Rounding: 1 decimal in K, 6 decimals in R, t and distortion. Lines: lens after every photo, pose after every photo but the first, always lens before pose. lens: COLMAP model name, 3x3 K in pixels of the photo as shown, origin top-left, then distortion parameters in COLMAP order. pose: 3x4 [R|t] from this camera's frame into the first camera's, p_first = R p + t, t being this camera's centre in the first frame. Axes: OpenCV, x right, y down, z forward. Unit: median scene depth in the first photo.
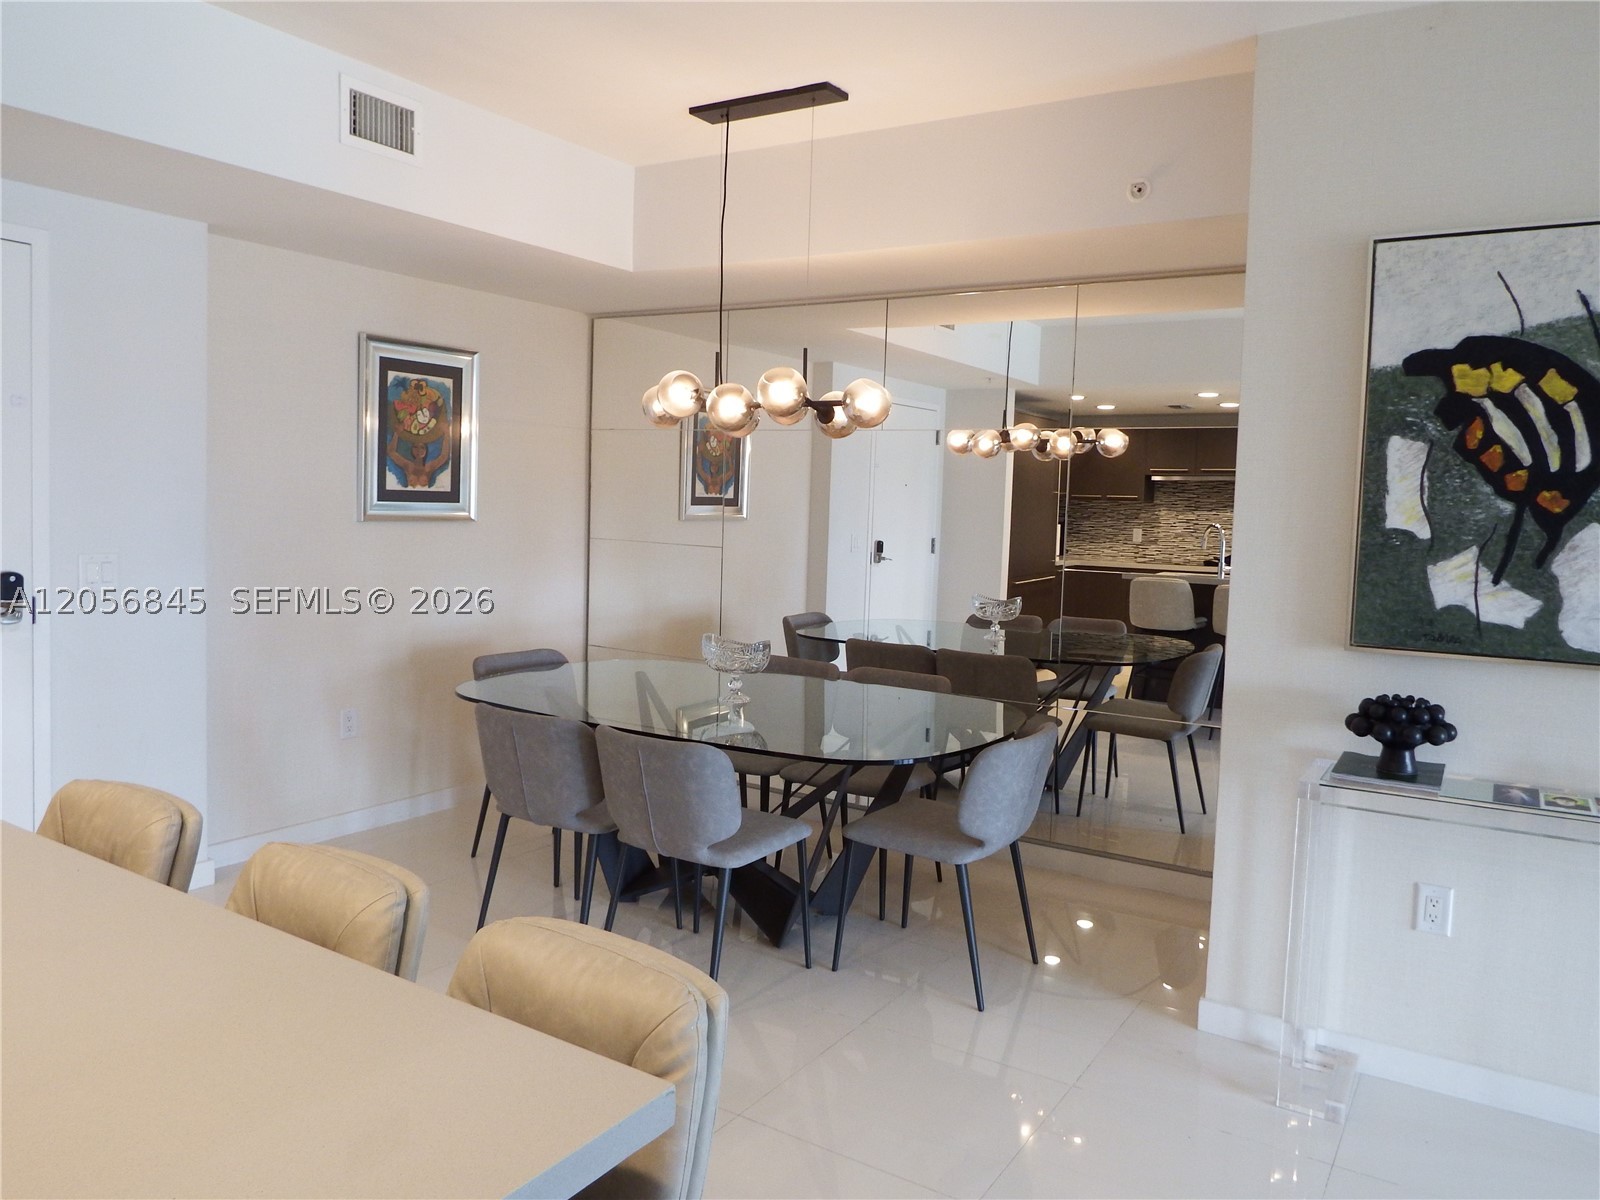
lens RADIAL K [[1162.0, 0, 807.7], [0, 1162.0, 605.4], [0, 0, 1]] dist [-0.005321, -0.010423]
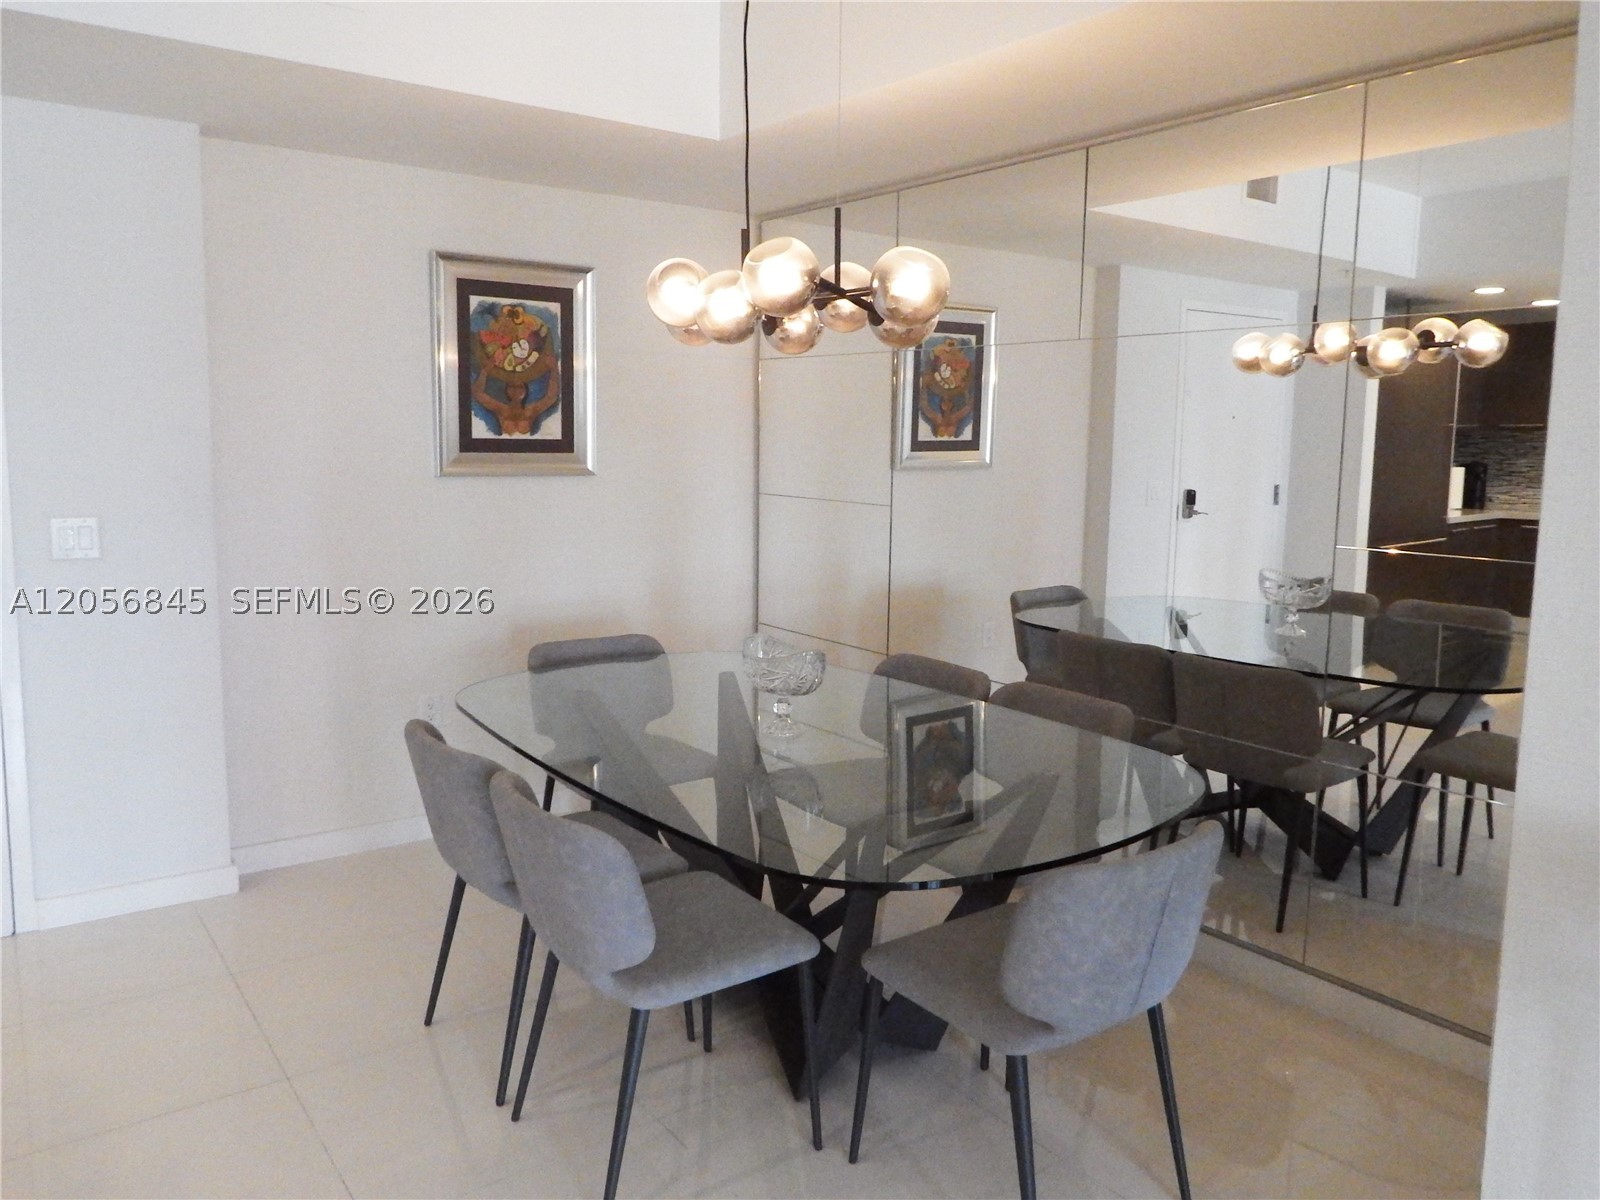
lens RADIAL K [[1162.9, 0, 800.0], [0, 1162.9, 600.0], [0, 0, 1]] dist [0.002676, -0.005930]
pose [[0.937134, 0.028646, -0.347793, 0.158966], [-0.013233, 0.998825, 0.046612, -0.024872], [0.348720, -0.039080, 0.936412, 0.286418]]
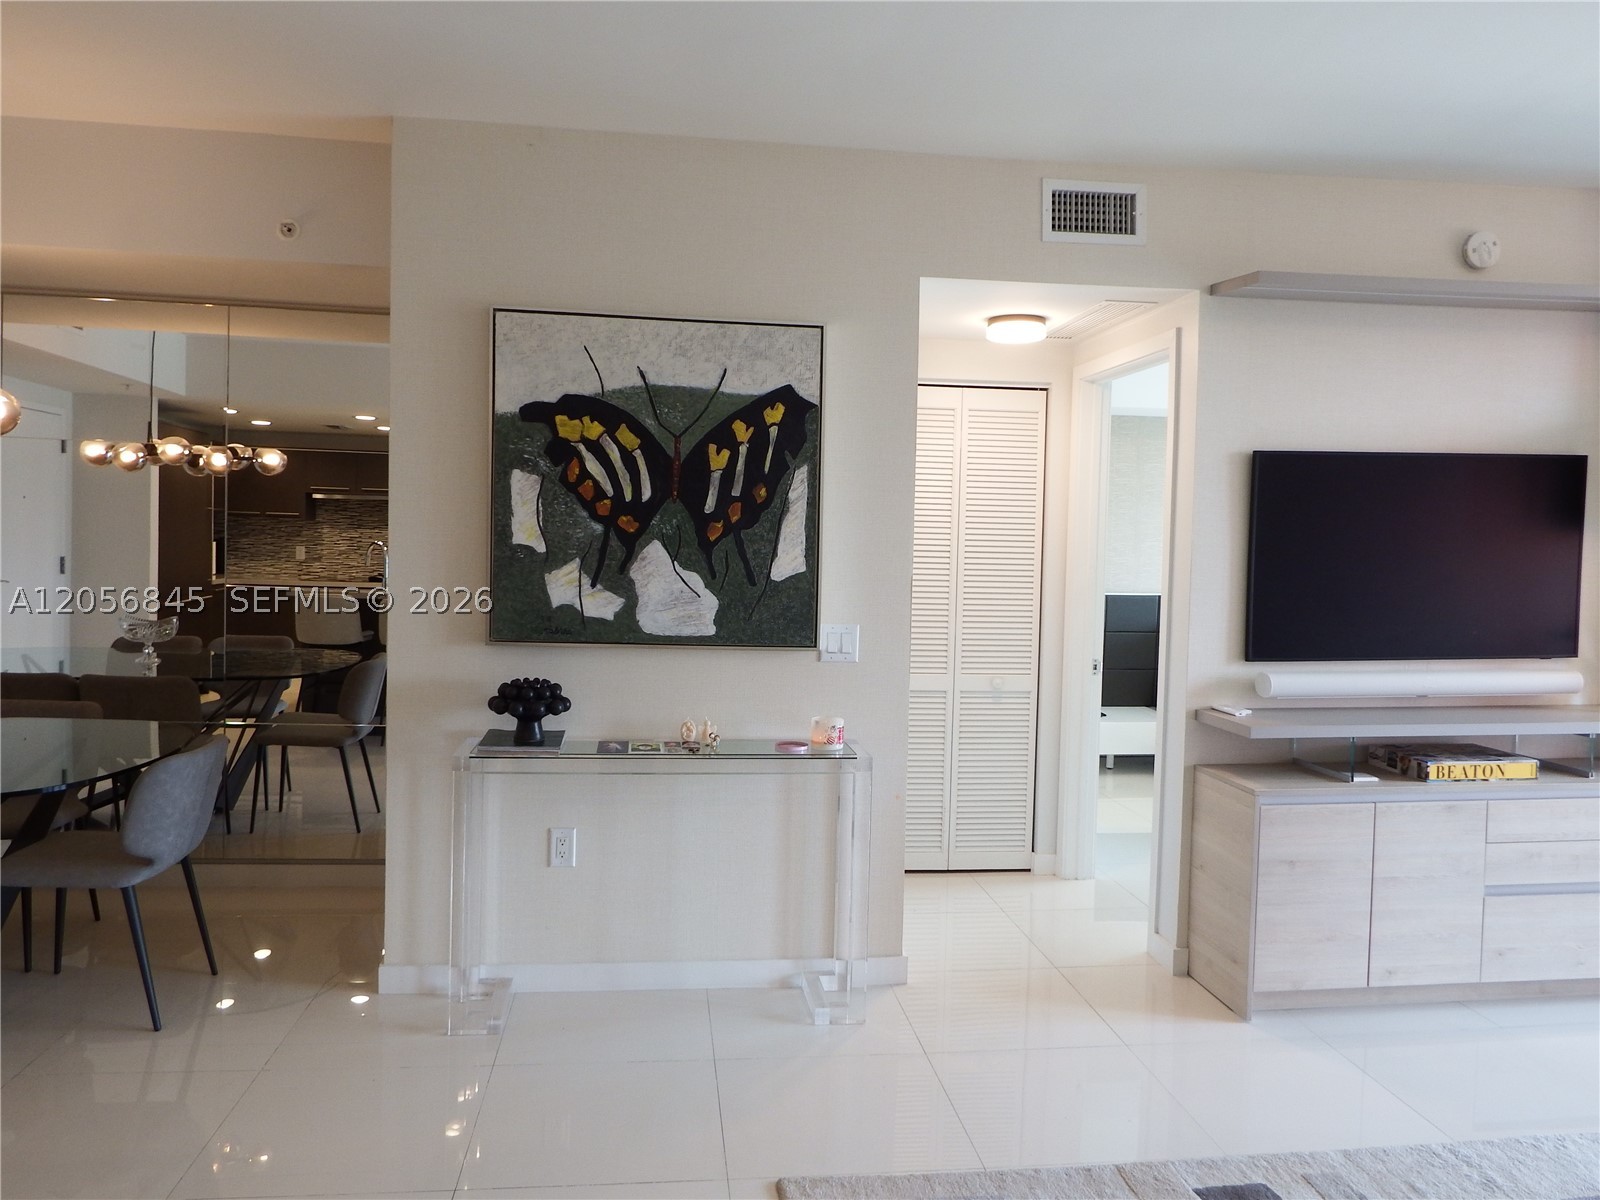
lens RADIAL K [[1145.7, 0, 802.4], [0, 1145.7, 610.1], [0, 0, 1]] dist [-0.008027, 0.003071]
pose [[0.771660, -0.036387, 0.634994, -0.022438], [0.043106, 0.999059, 0.004865, 0.006425], [-0.634573, 0.023617, 0.772502, -0.077719]]
